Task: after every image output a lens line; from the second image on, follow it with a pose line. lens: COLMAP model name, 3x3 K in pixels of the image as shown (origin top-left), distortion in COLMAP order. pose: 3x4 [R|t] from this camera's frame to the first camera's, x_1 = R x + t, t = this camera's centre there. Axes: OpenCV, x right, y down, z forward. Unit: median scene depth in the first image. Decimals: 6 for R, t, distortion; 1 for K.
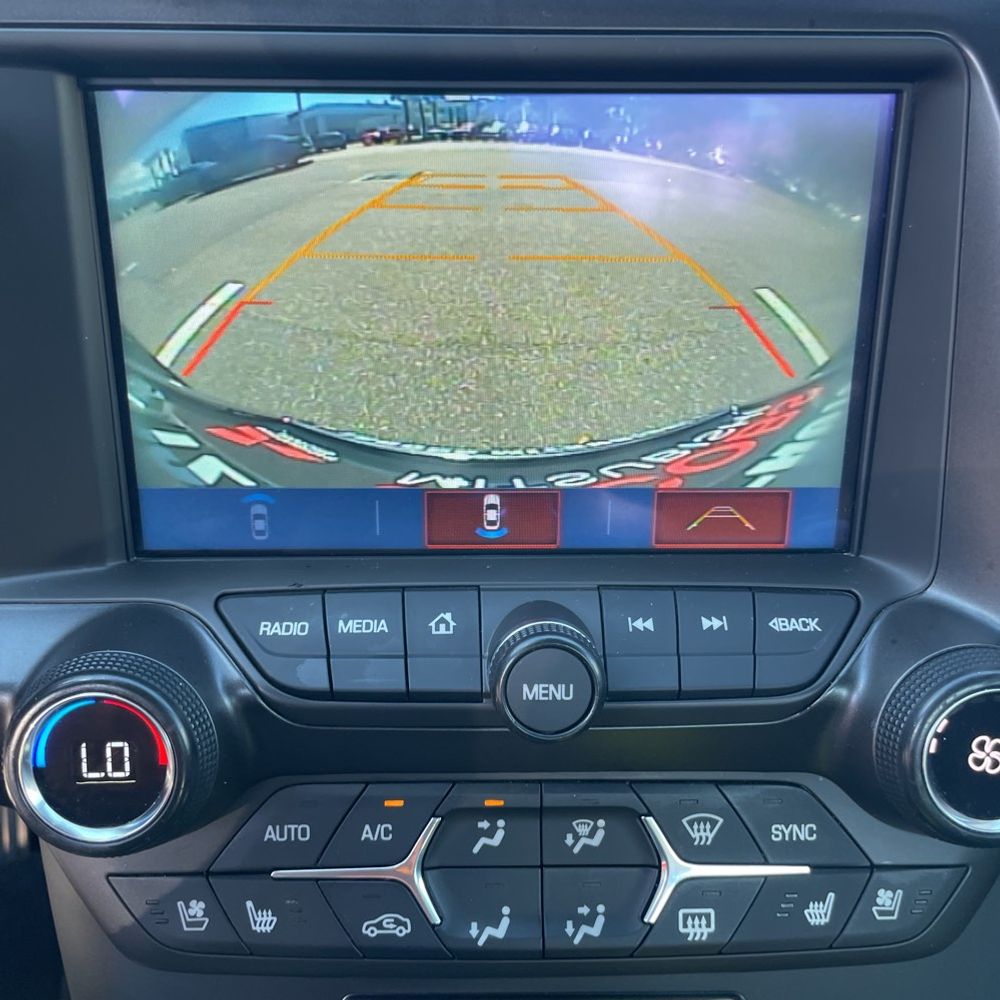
lens RADIAL K [[1107.7, 0, 490.7], [0, 1107.7, 495.7], [0, 0, 1]] dist [0.158908, 0.000000]
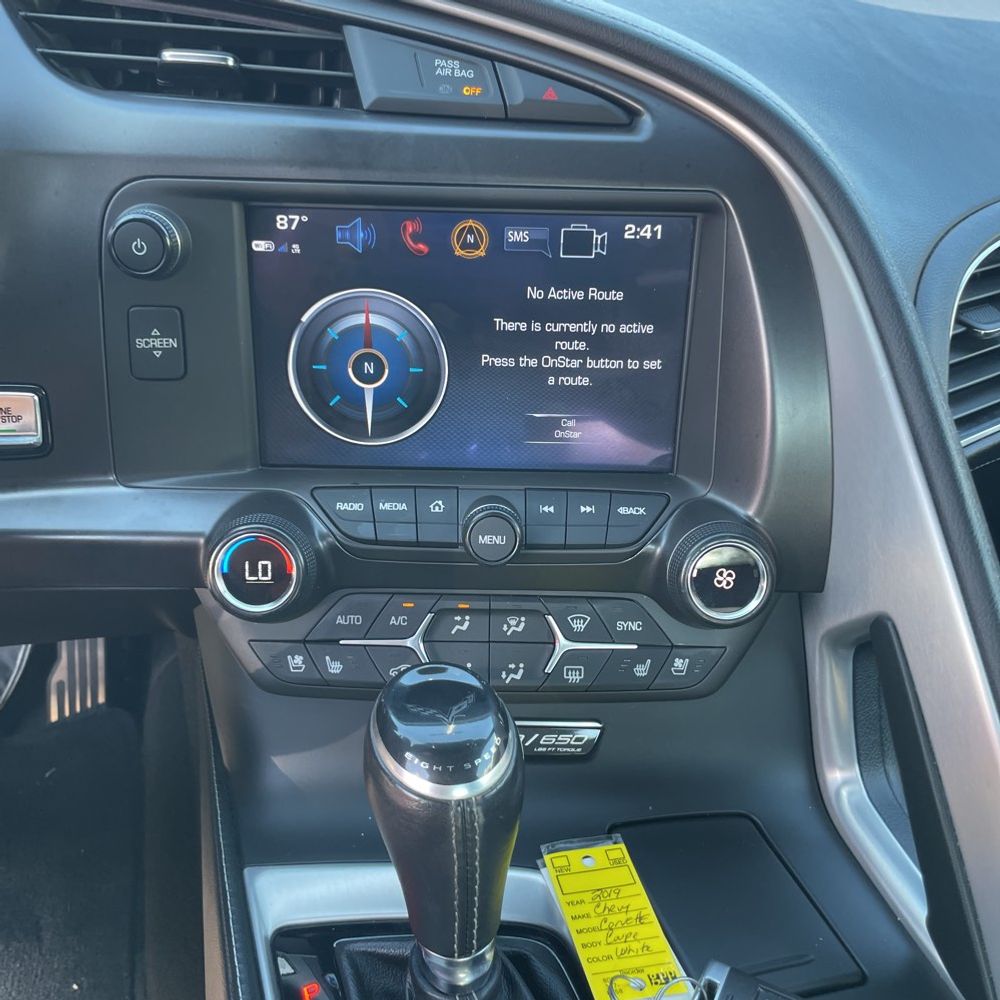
lens RADIAL K [[1107.7, 0, 504.5], [0, 1107.7, 492.2], [0, 0, 1]] dist [0.158908, 0.000000]
pose [[0.999464, 0.021310, 0.024871, 0.020351], [-0.022557, 0.998445, 0.050984, -0.002241], [-0.023746, -0.051518, 0.998390, -0.778046]]
